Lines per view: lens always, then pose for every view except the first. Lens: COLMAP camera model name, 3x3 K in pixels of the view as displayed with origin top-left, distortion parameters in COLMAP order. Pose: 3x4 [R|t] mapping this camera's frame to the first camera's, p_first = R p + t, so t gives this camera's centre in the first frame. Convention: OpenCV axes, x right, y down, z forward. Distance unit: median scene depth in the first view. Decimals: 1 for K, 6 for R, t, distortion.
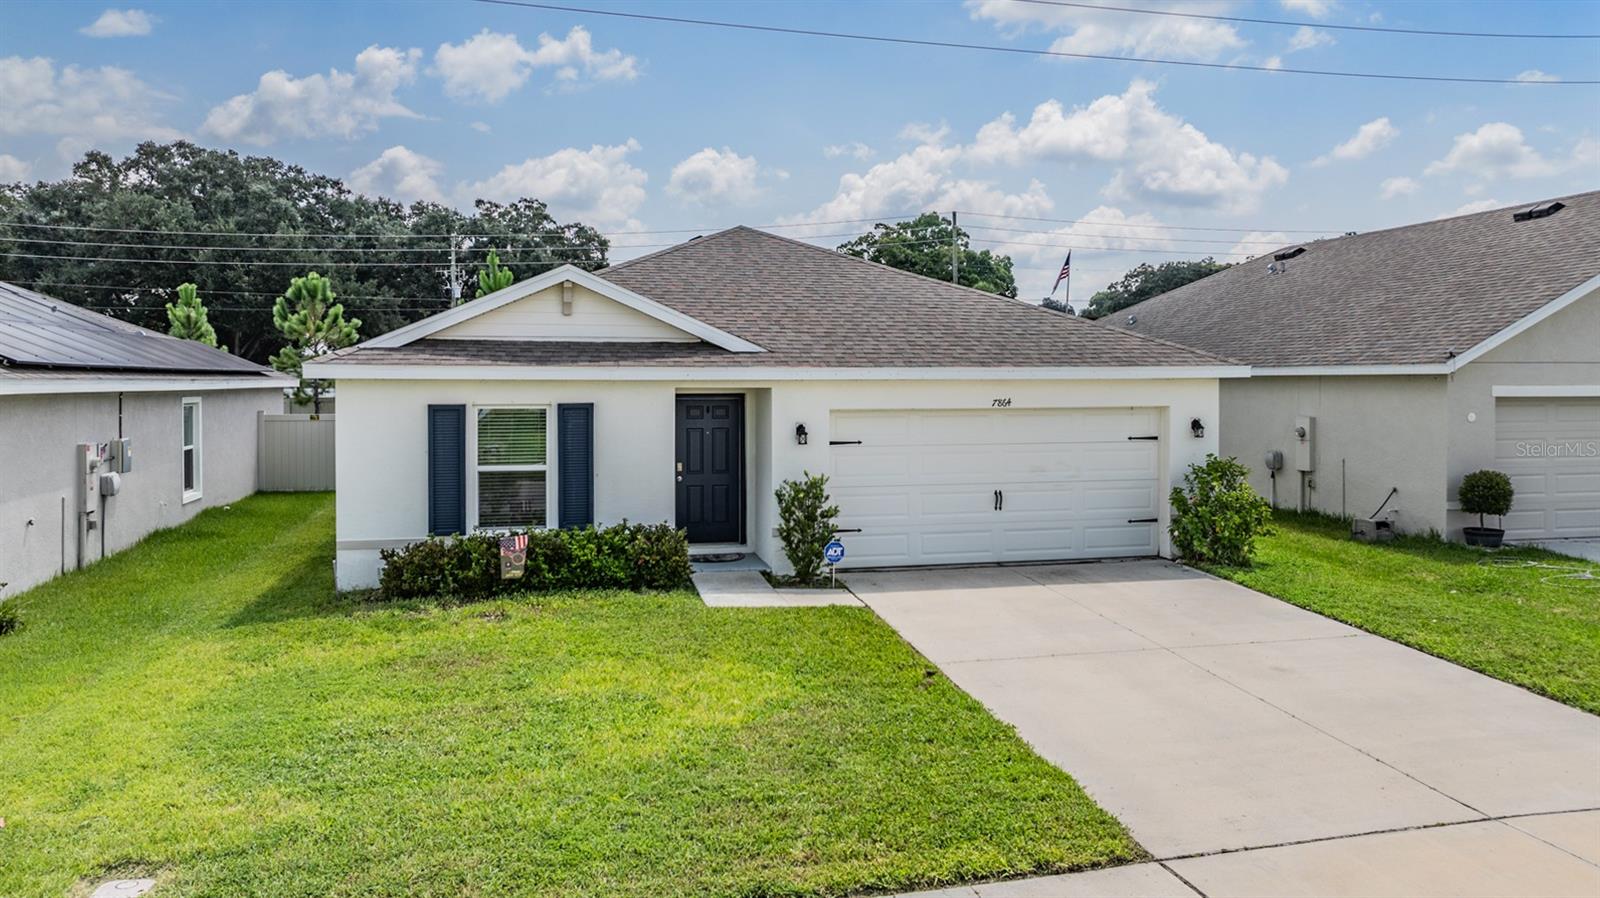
lens RADIAL K [[1151.6, 0, 802.5], [0, 1151.6, 398.4], [0, 0, 1]] dist [-0.022970, 0.002663]
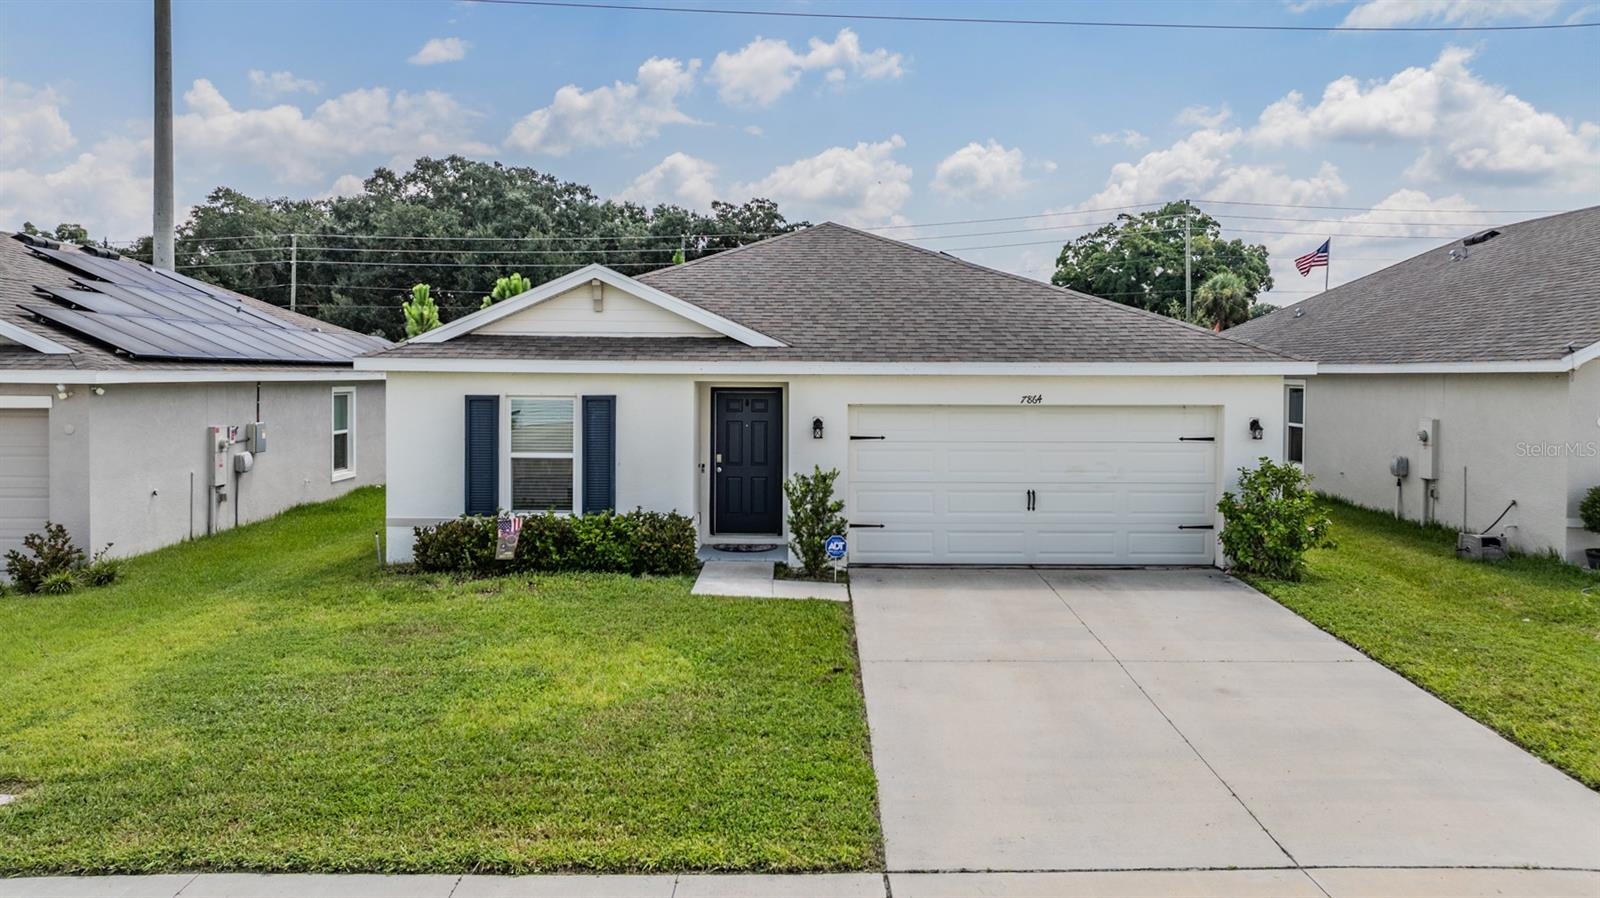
lens RADIAL K [[1146.0, 0, 798.0], [0, 1146.0, 392.0], [0, 0, 1]] dist [-0.021024, -0.005996]
pose [[0.972550, 0.009220, -0.232510, 0.186409], [-0.009425, 0.999956, 0.000226, -0.000751], [0.232502, 0.001972, 0.972594, 0.017554]]
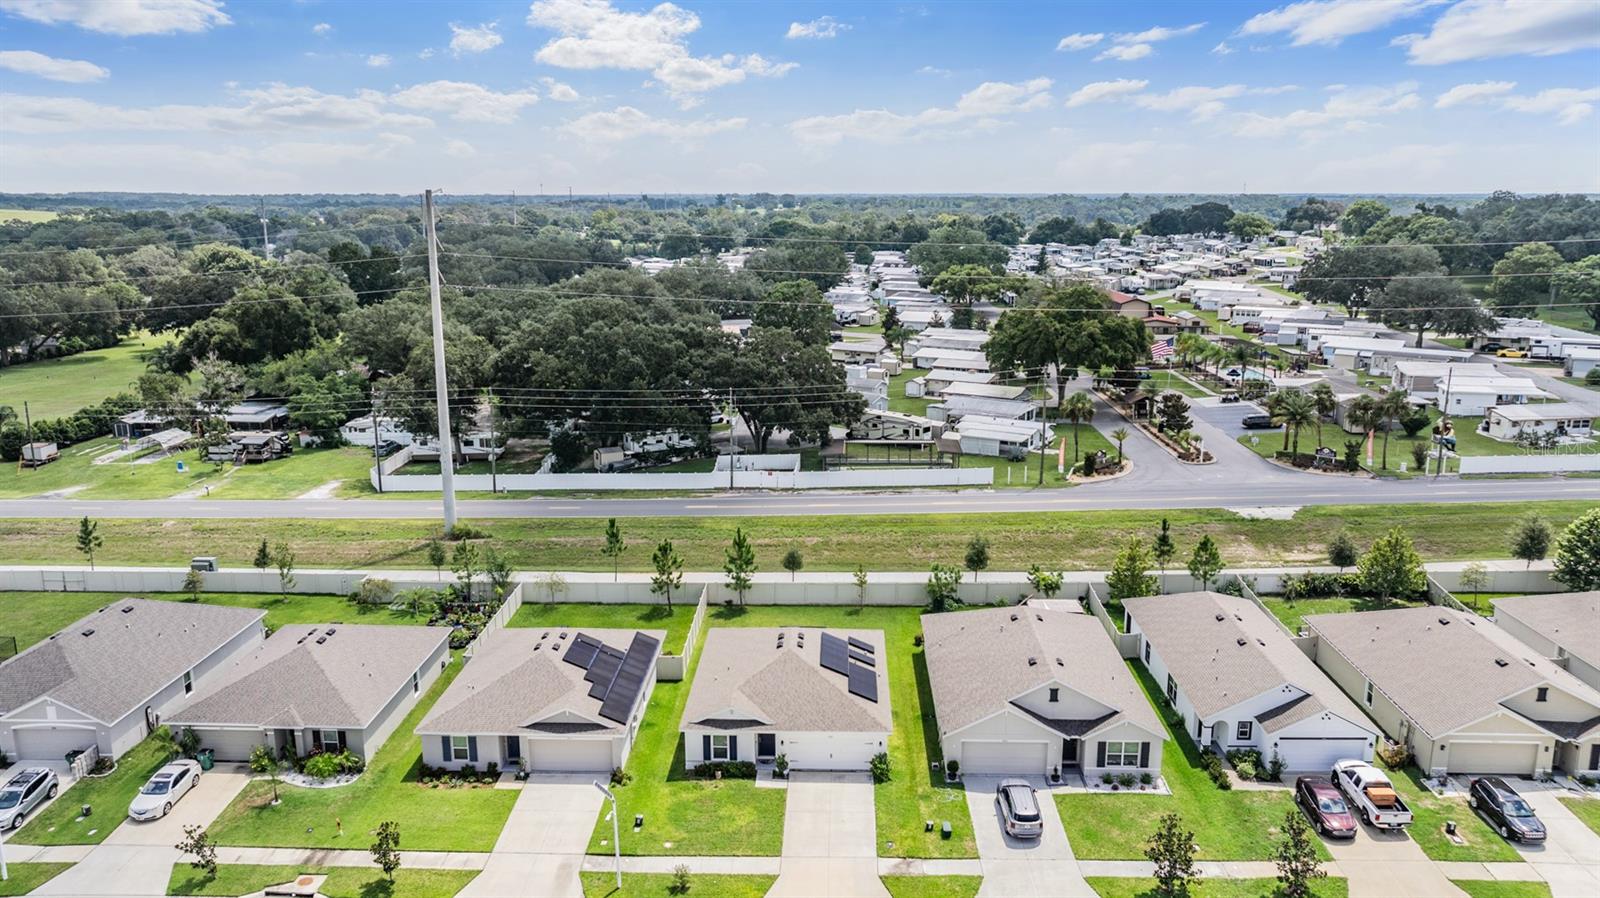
lens RADIAL K [[1164.5, 0, 800.0], [0, 1164.5, 449.0], [0, 0, 1]] dist [-0.023886, 0.001261]
pose [[0.966368, 0.055488, -0.251104, 0.989249], [-0.002009, 0.978043, 0.208392, -1.764237], [0.257154, -0.200879, 0.945261, -2.634544]]
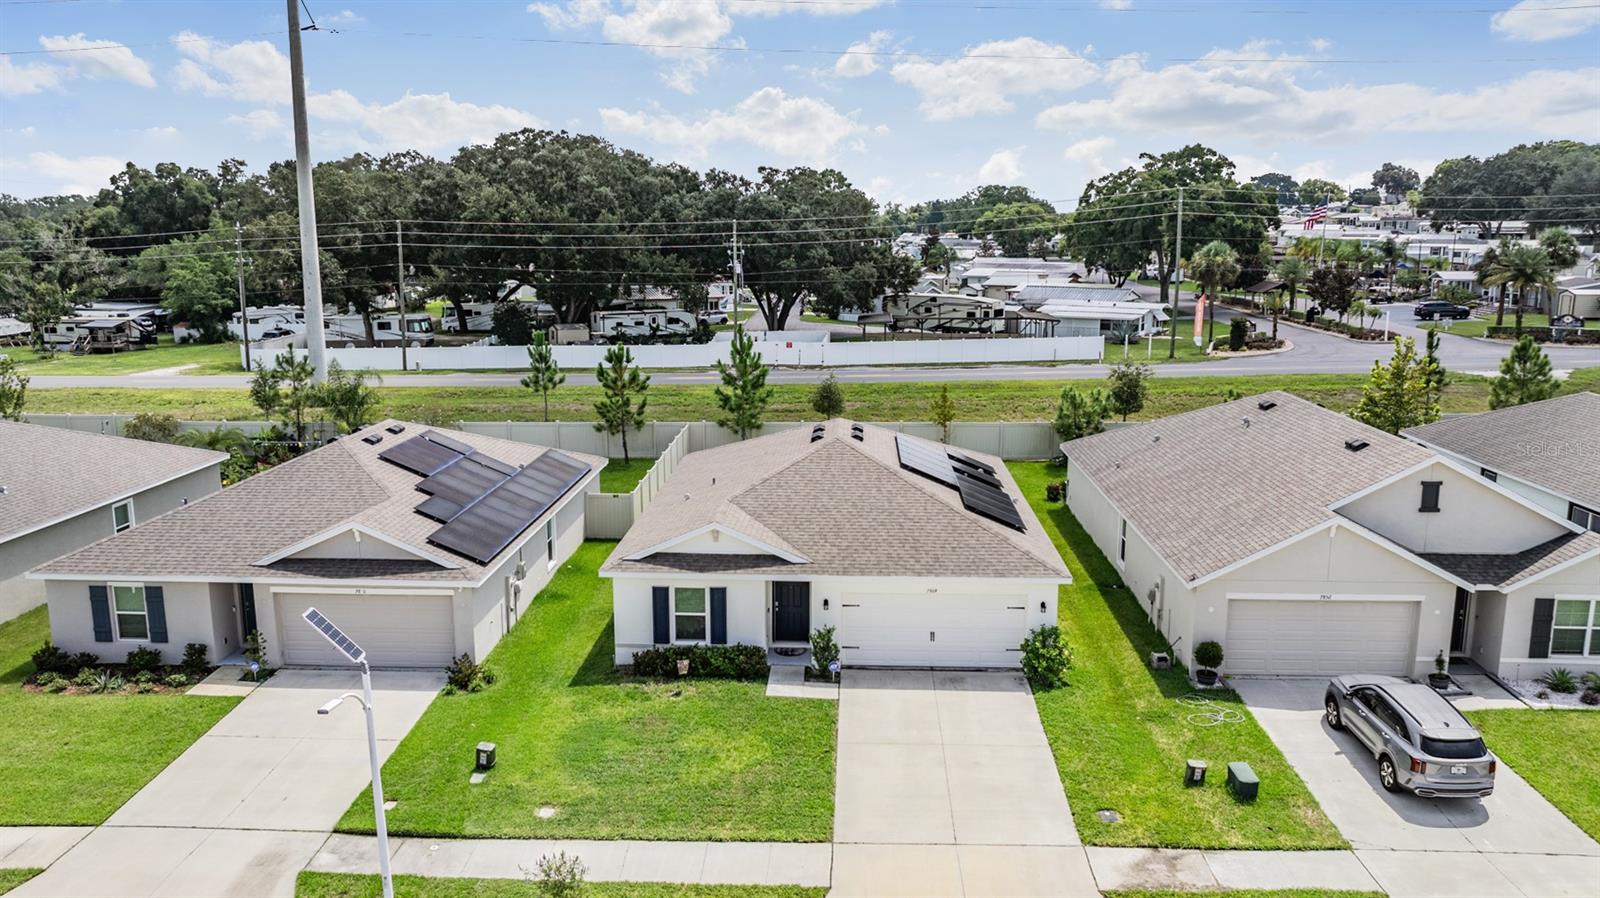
lens RADIAL K [[1176.3, 0, 800.0], [0, 1176.3, 449.0], [0, 0, 1]] dist [-0.024697, 0.001223]
pose [[0.963276, 0.052155, -0.263399, 0.424492], [-0.005274, 0.984441, 0.175637, -0.525398], [0.268461, -0.167798, 0.948563, -0.819425]]
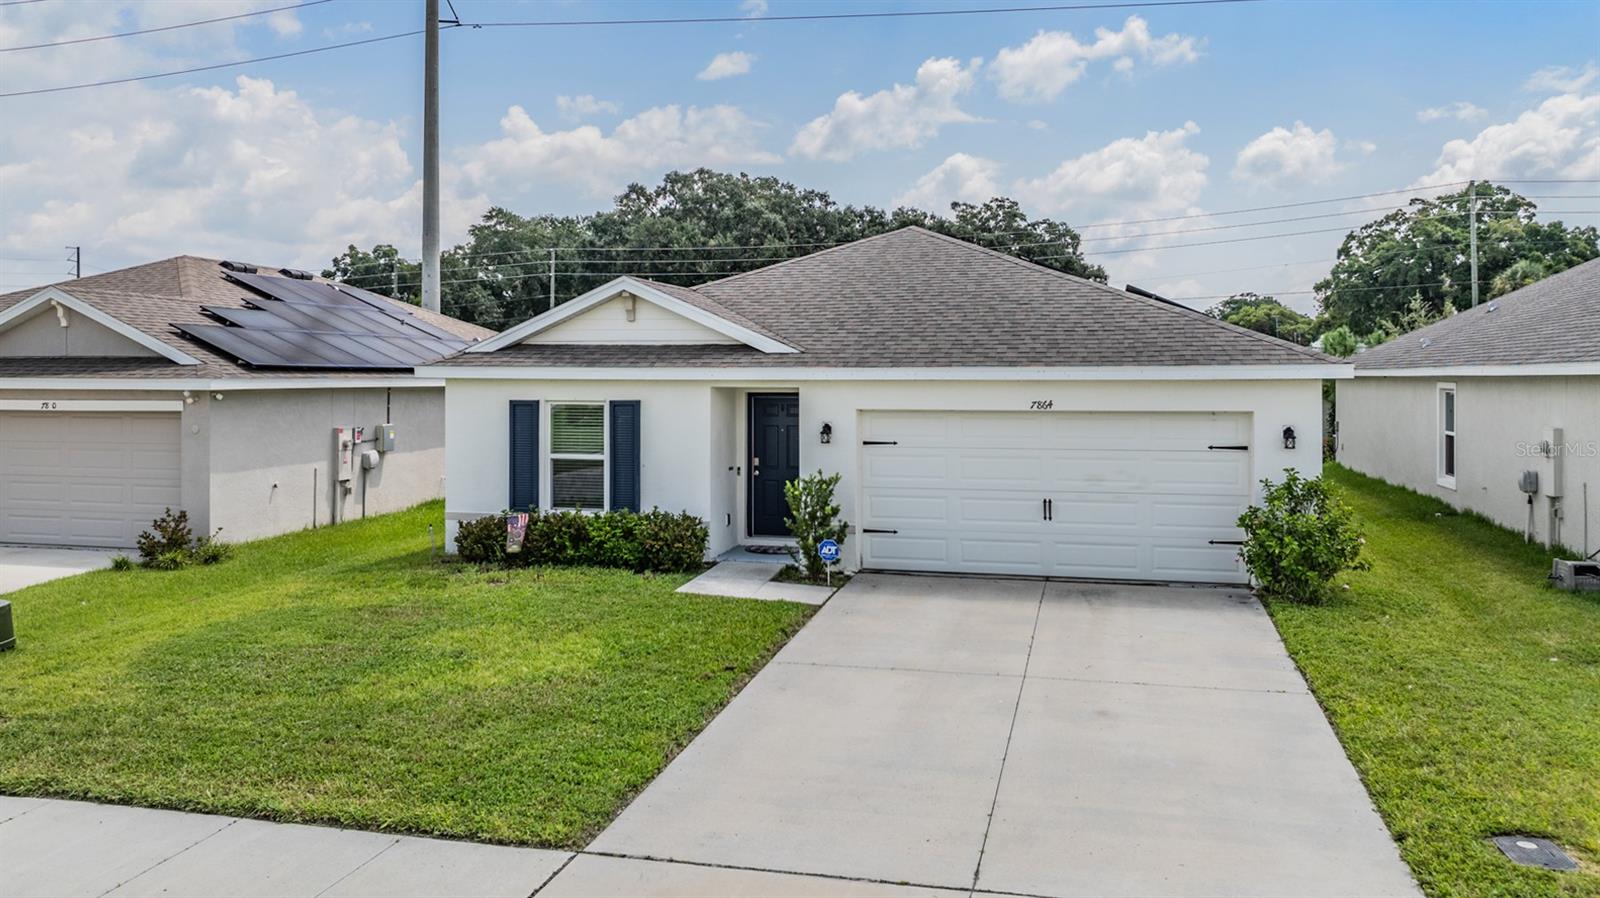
lens RADIAL K [[1161.7, 0, 798.4], [0, 1161.7, 372.6], [0, 0, 1]] dist [-0.022960, 0.008481]
pose [[0.887036, -0.000178, -0.461700, 0.391681], [-0.008665, 0.999817, -0.017035, -0.004325], [0.461619, 0.019111, 0.886872, 0.065626]]
